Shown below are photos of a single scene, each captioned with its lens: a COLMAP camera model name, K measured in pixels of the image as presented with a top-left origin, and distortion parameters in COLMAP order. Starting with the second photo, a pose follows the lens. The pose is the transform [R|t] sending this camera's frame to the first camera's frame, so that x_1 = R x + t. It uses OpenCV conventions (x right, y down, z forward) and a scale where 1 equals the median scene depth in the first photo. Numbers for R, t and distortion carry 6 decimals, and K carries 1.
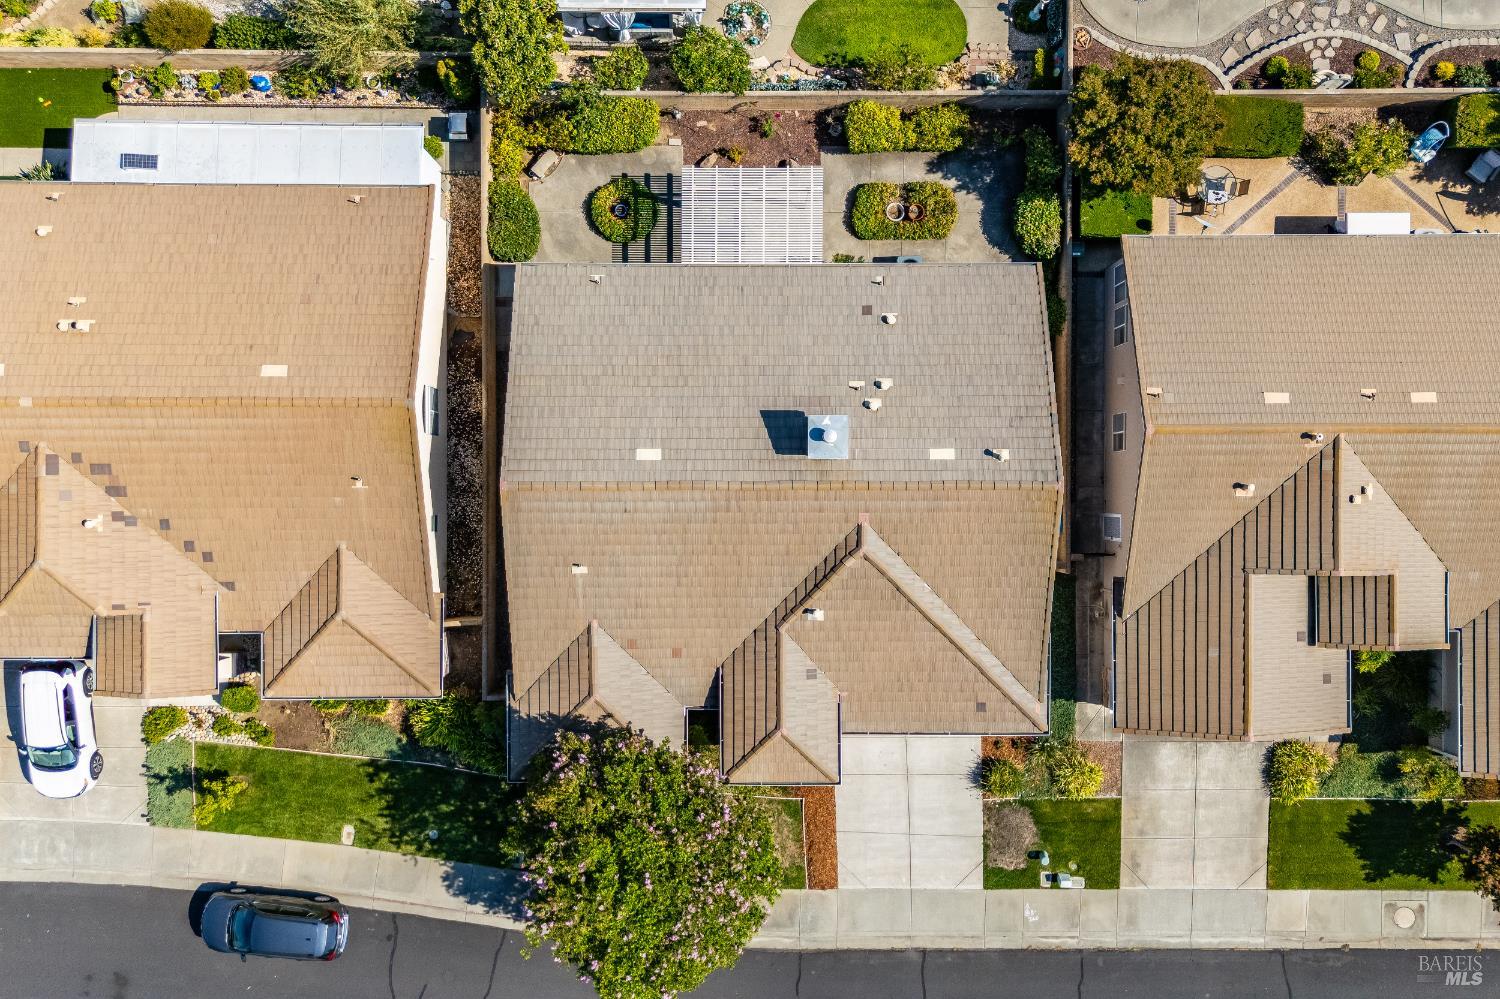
lens RADIAL K [[1303.0, 0, 751.0], [0, 1303.0, 501.9], [0, 0, 1]] dist [0.072531, -0.081120]
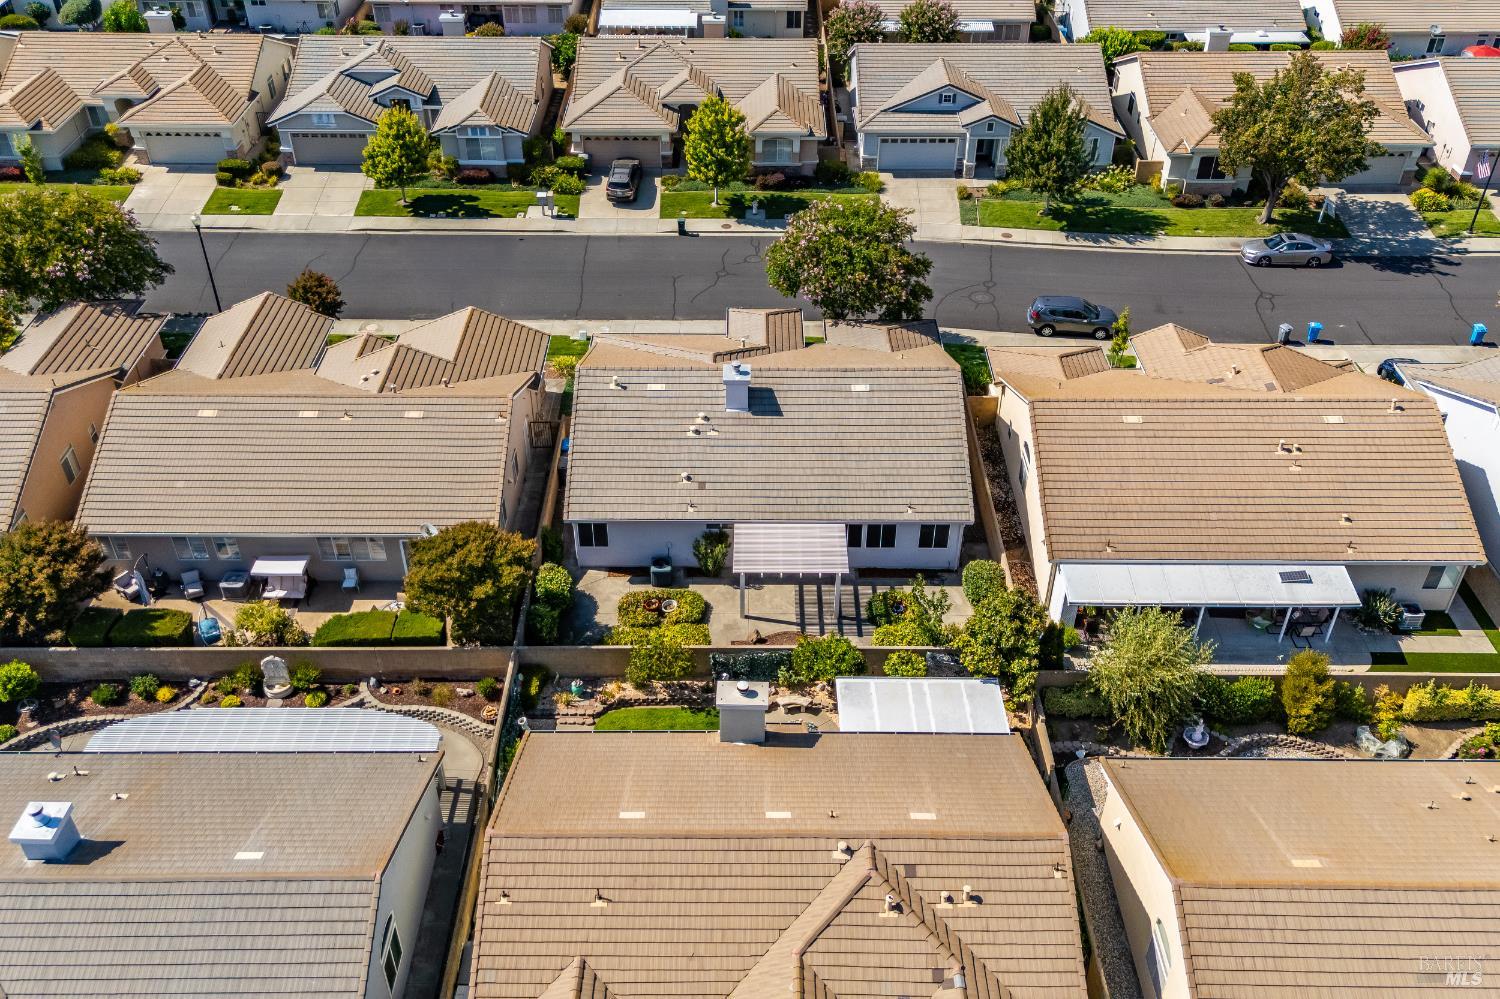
lens RADIAL K [[1303.0, 0, 752.1], [0, 1303.0, 502.4], [0, 0, 1]] dist [0.072531, -0.081120]
pose [[-0.999944, -0.008016, -0.006898, 0.042945], [-0.000552, -0.611863, 0.790963, -1.081513], [-0.010561, 0.790923, 0.611825, 0.191813]]
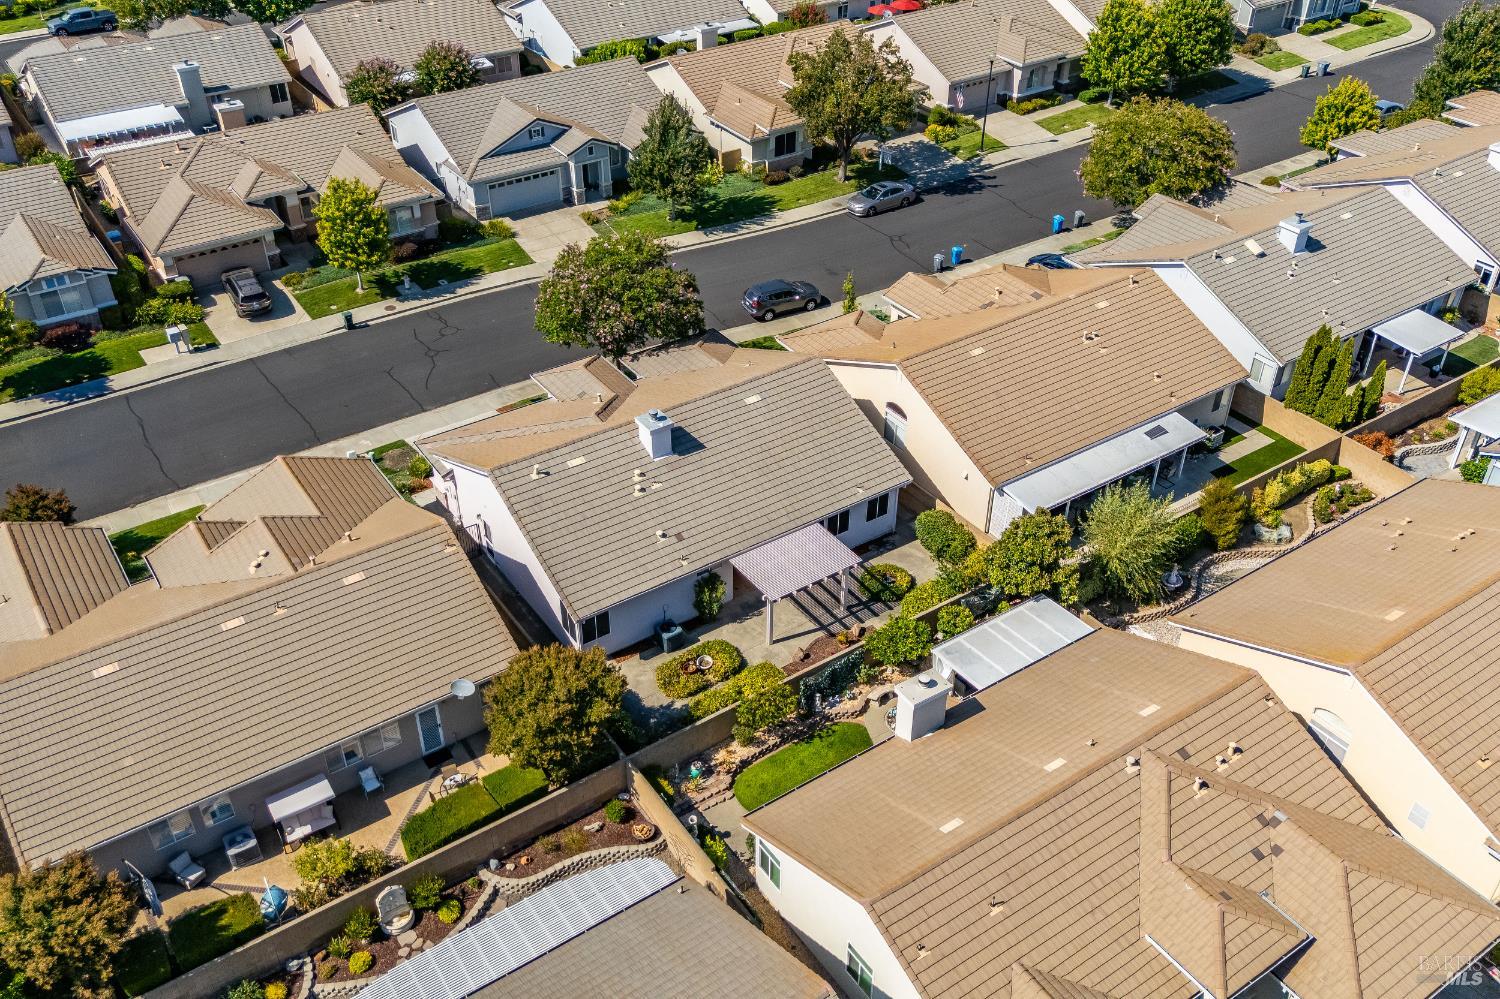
lens RADIAL K [[1303.0, 0, 747.8], [0, 1303.0, 501.9], [0, 0, 1]] dist [0.072531, -0.081120]
pose [[-0.825261, 0.325204, -0.461722, 0.556978], [-0.564646, -0.490910, 0.663462, -0.924013], [-0.010903, 0.808239, 0.588754, 0.195327]]
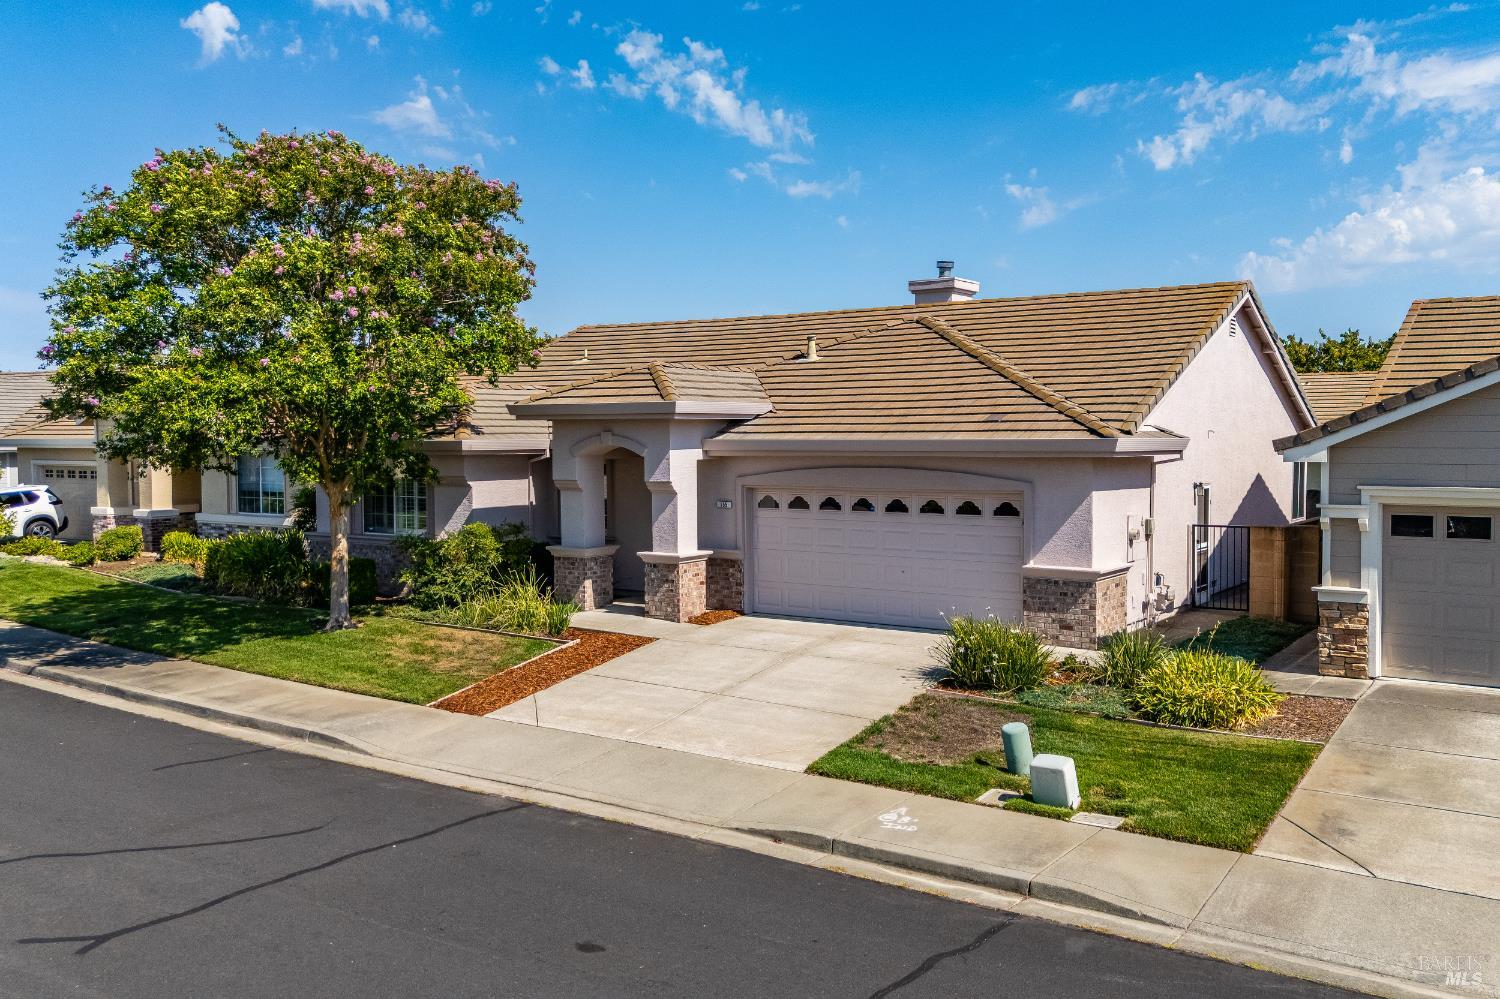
lens RADIAL K [[1303.0, 0, 749.0], [0, 1303.0, 515.0], [0, 0, 1]] dist [0.072531, -0.081120]
pose [[0.824075, 0.022870, -0.566019, 0.345475], [-0.566375, 0.052640, -0.822465, 0.561808], [0.010985, 0.998352, 0.056332, 0.922227]]
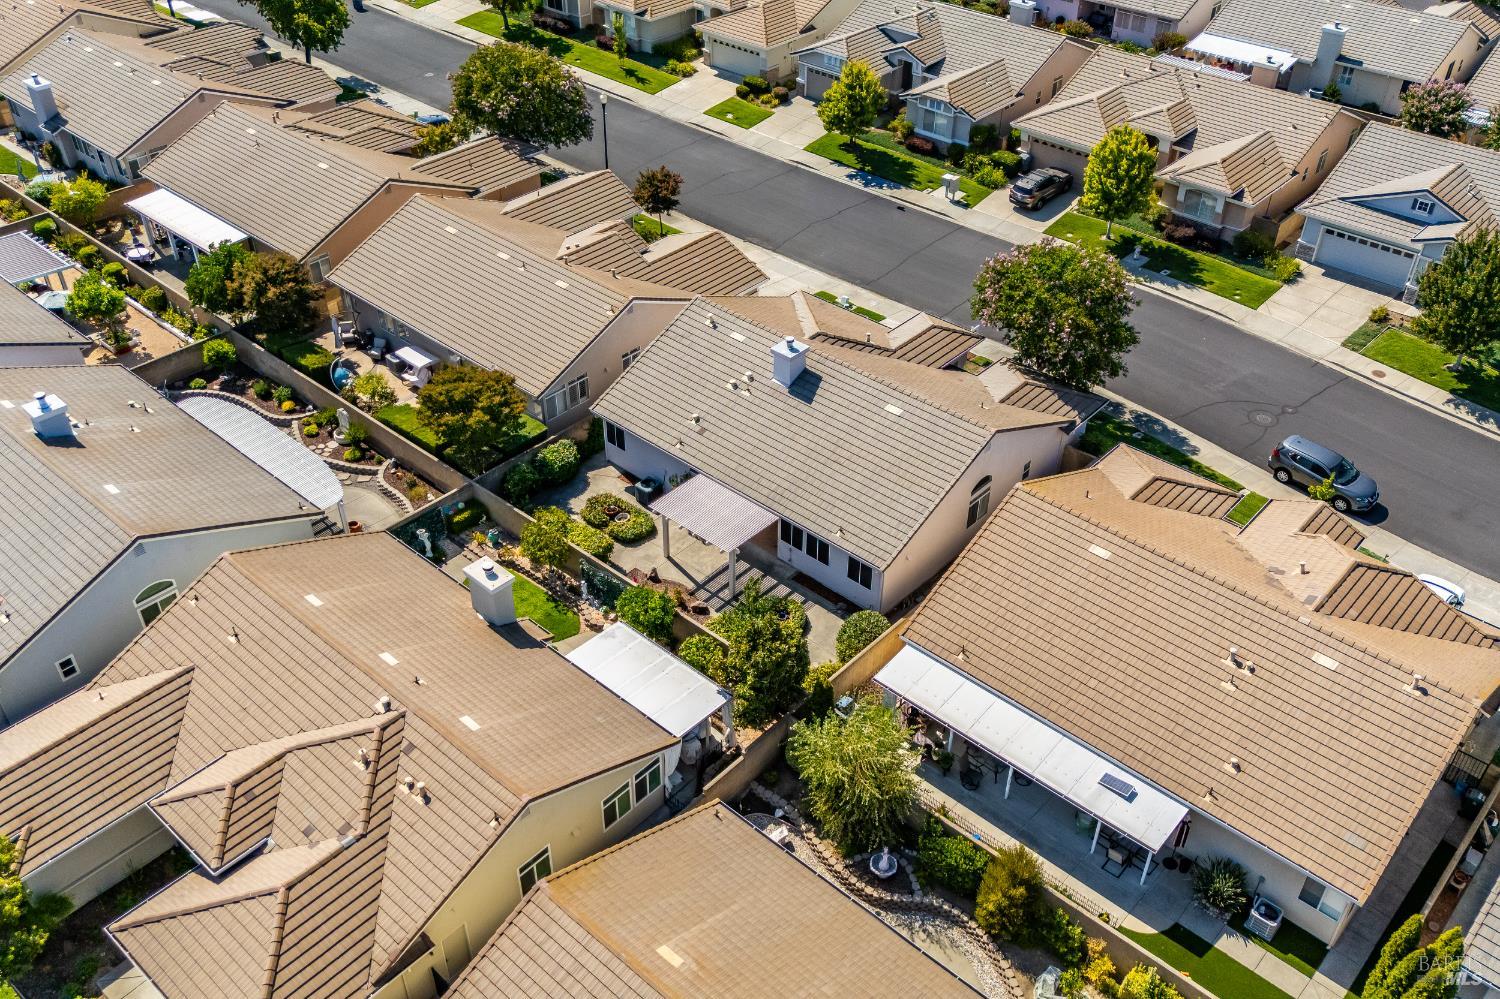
lens RADIAL K [[1303.0, 0, 754.5], [0, 1303.0, 512.0], [0, 0, 1]] dist [0.072531, -0.081120]
pose [[-0.743318, -0.420049, 0.520612, -0.637166], [0.668888, -0.457221, 0.586121, -0.864300], [-0.008165, 0.783906, 0.620826, 0.194322]]
